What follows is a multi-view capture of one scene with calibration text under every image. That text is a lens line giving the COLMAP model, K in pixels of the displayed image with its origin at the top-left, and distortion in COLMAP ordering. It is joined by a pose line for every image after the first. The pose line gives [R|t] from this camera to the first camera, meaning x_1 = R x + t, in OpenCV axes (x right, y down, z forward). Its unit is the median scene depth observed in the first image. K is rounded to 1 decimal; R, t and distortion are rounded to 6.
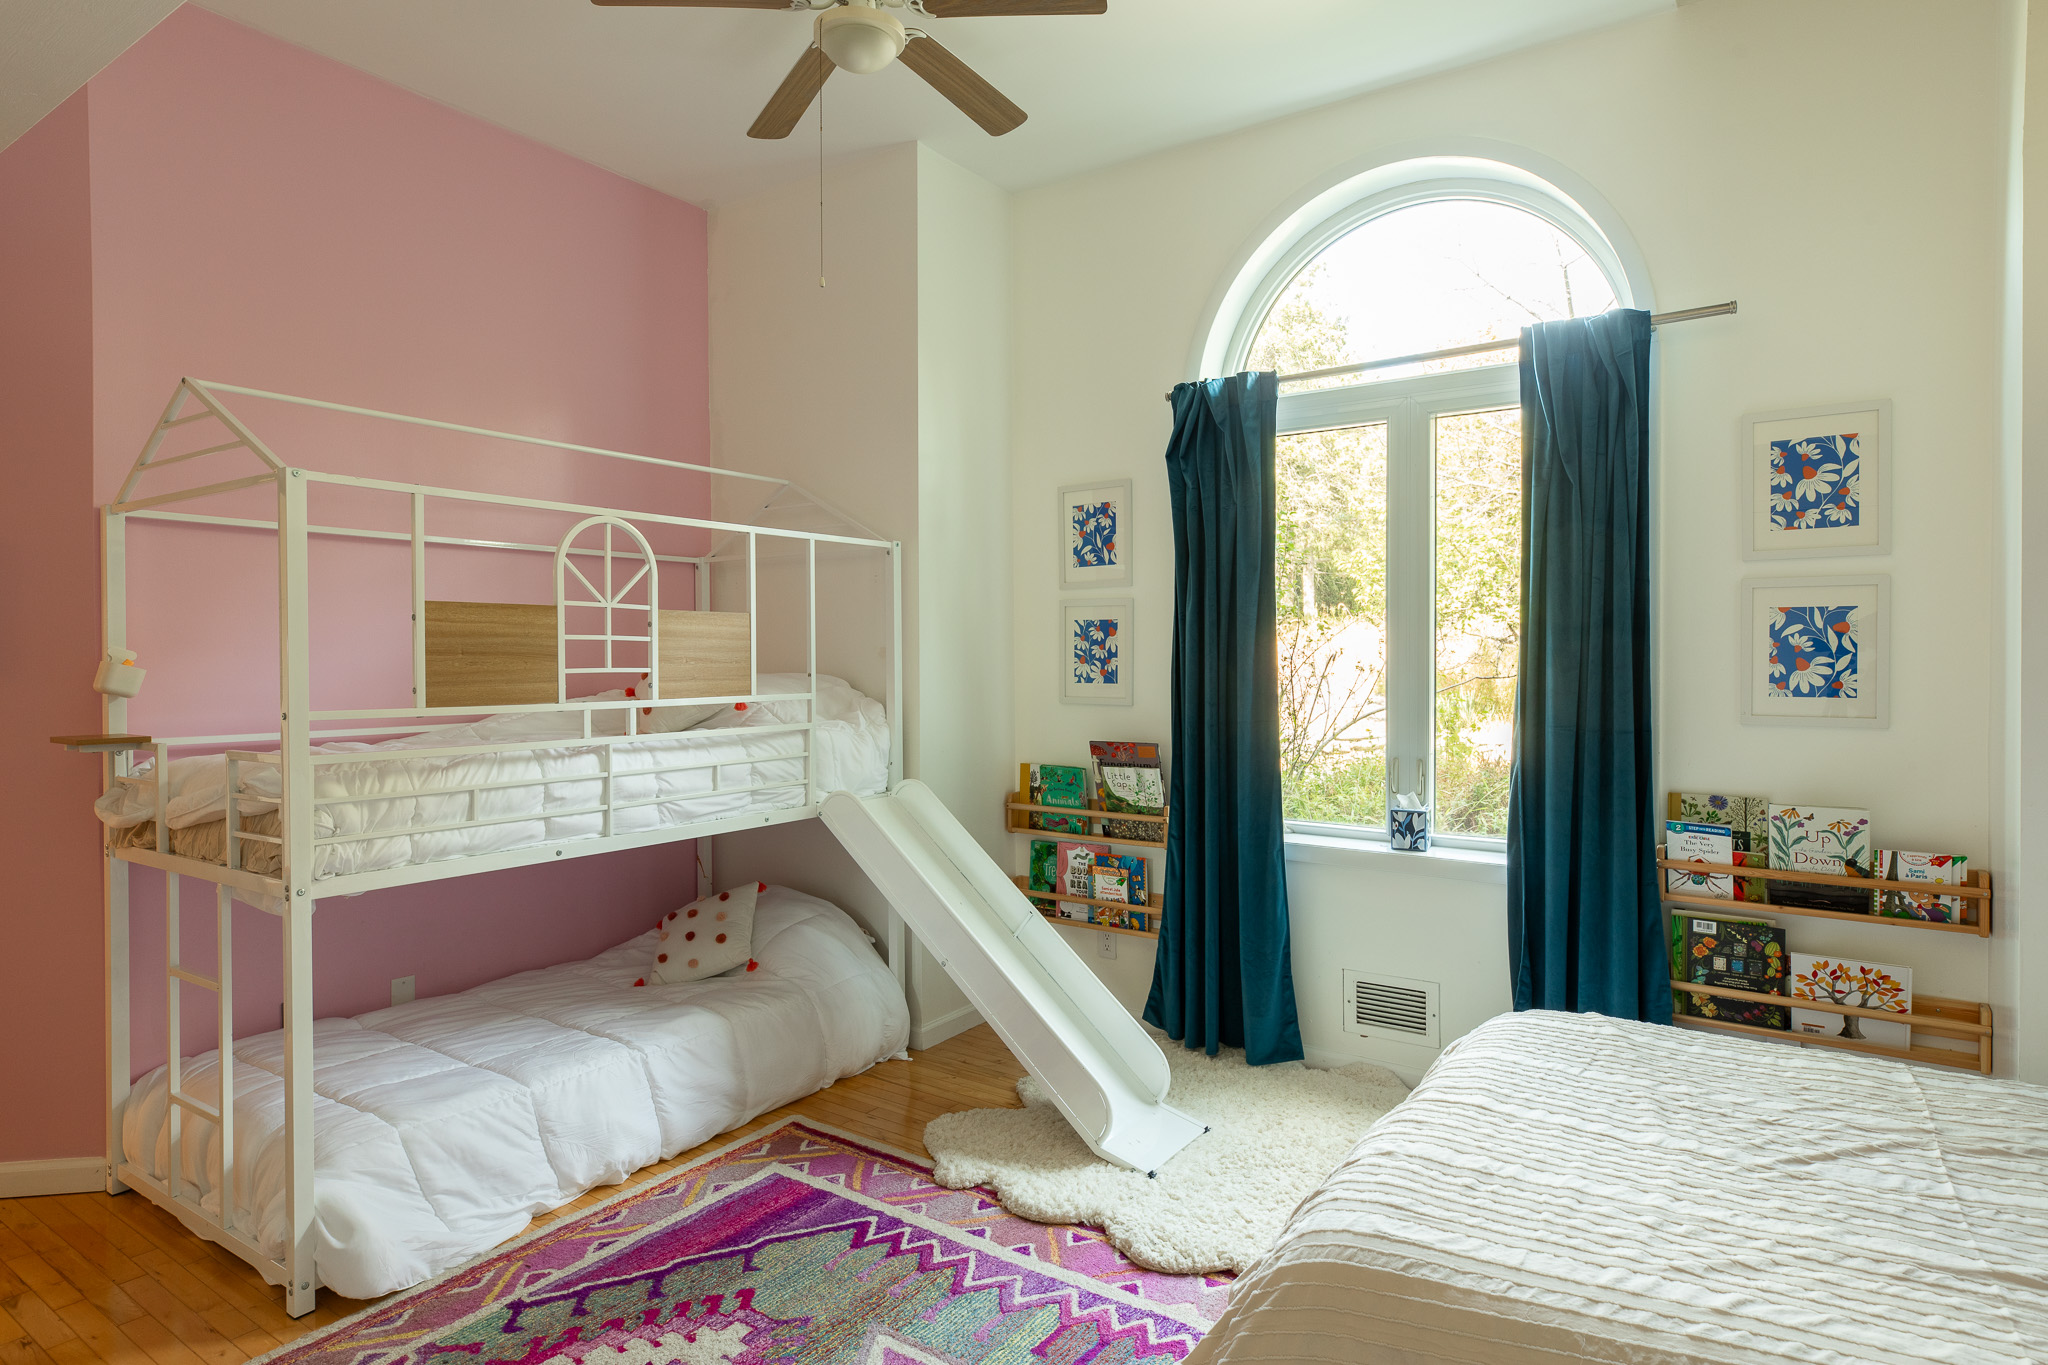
lens RADIAL K [[1167.2, 0, 1023.3], [0, 1167.2, 677.1], [0, 0, 1]] dist [0.002964, 0.001485]
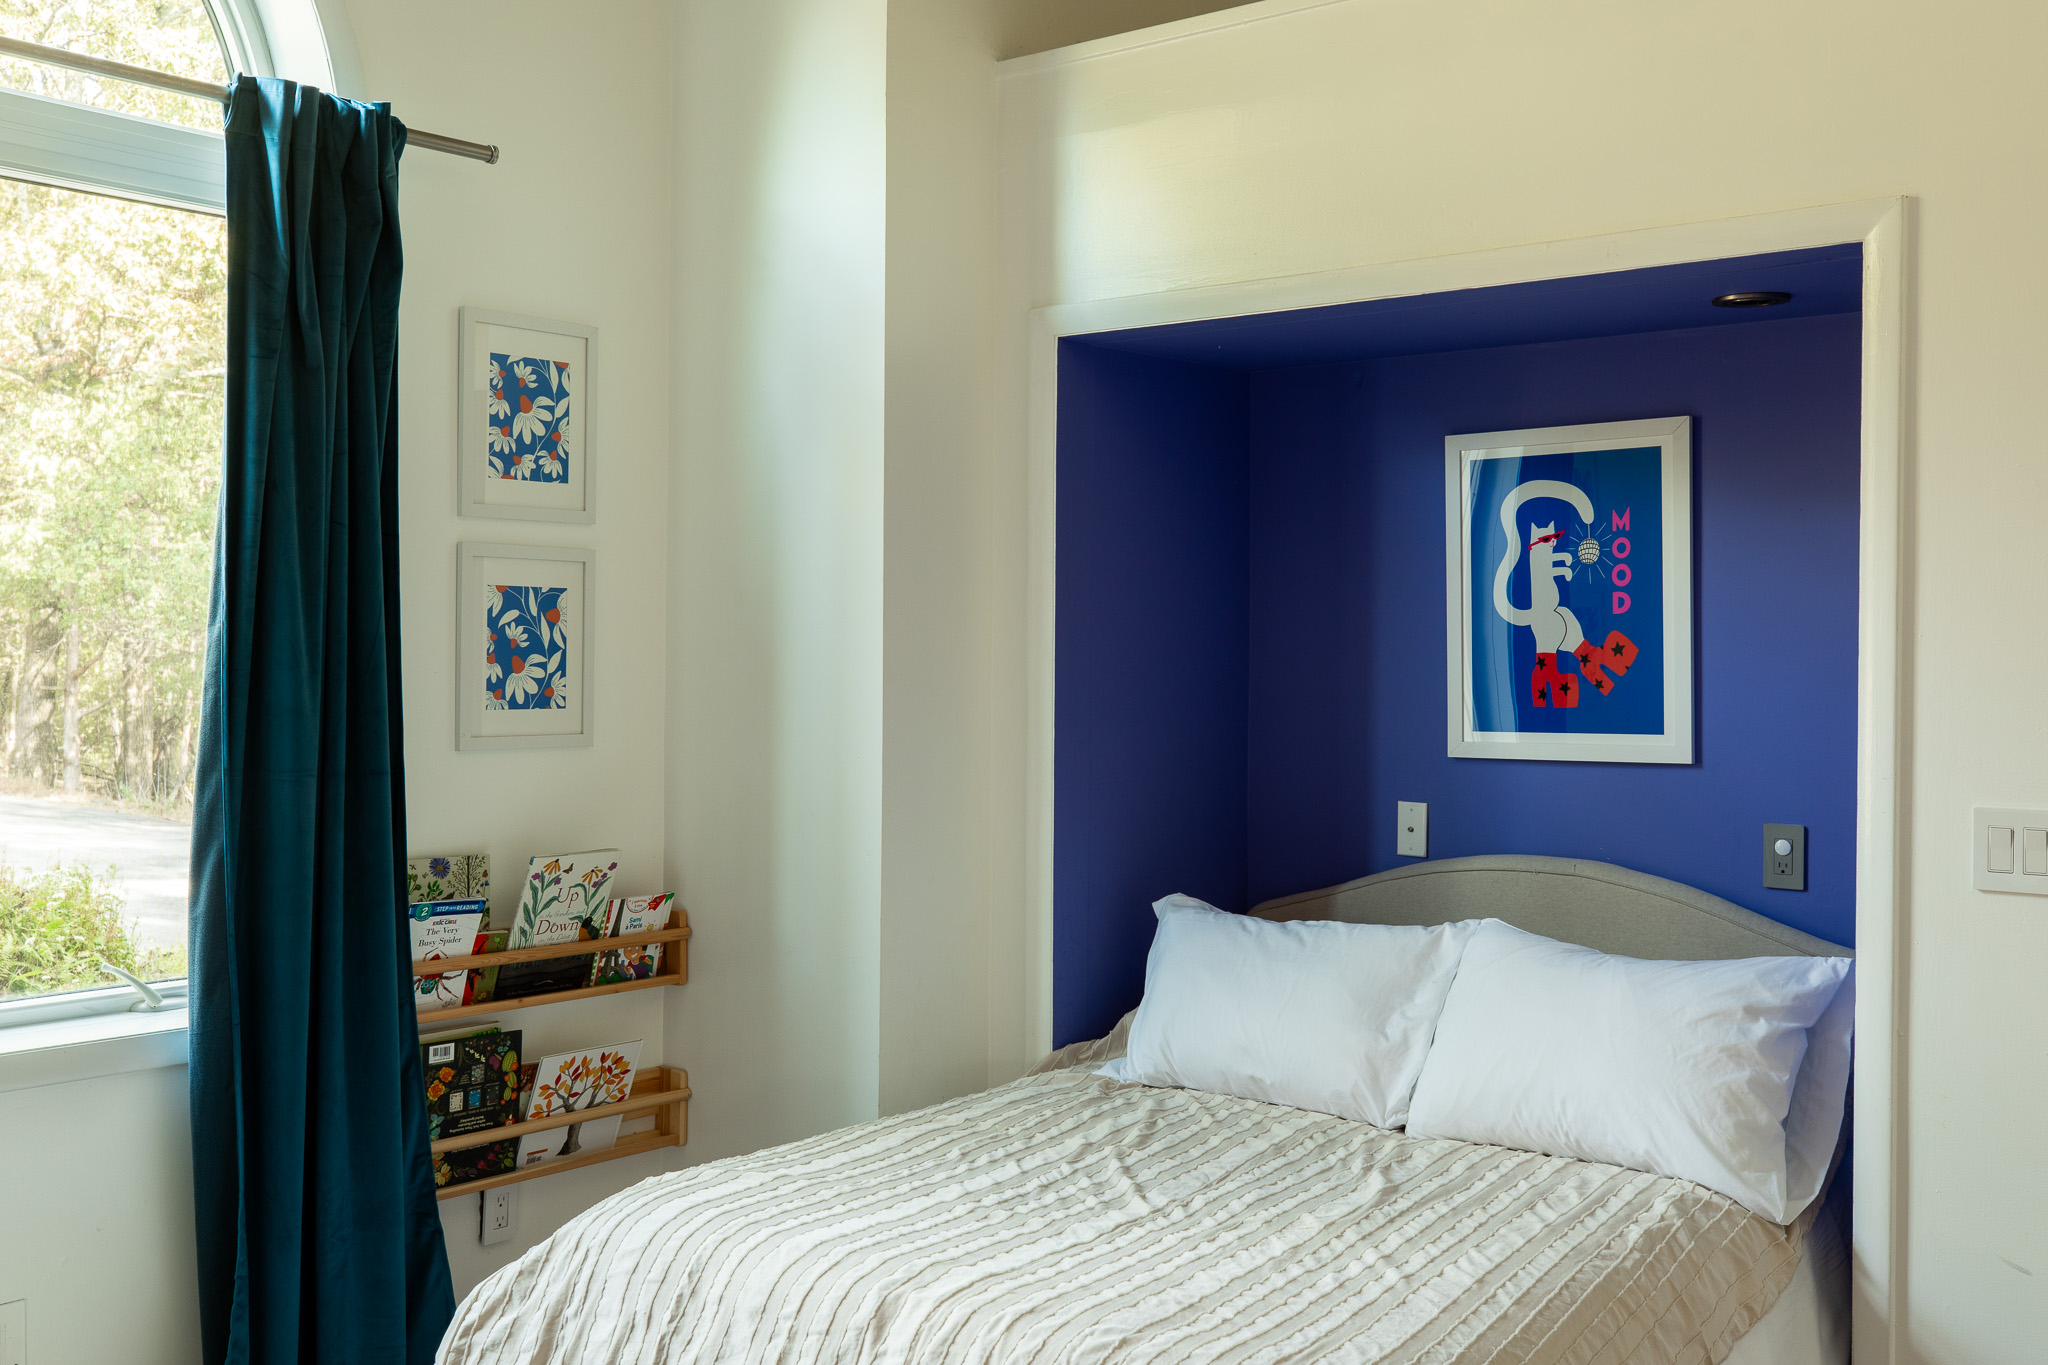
lens RADIAL K [[2056.9, 0, 1023.7], [0, 2056.9, 676.5], [0, 0, 1]] dist [-0.004055, 0.000000]
pose [[0.050936, -0.007359, 0.998675, -0.607621], [0.013691, 0.999884, 0.006669, -0.007806], [-0.998608, 0.013333, 0.051031, 0.622627]]
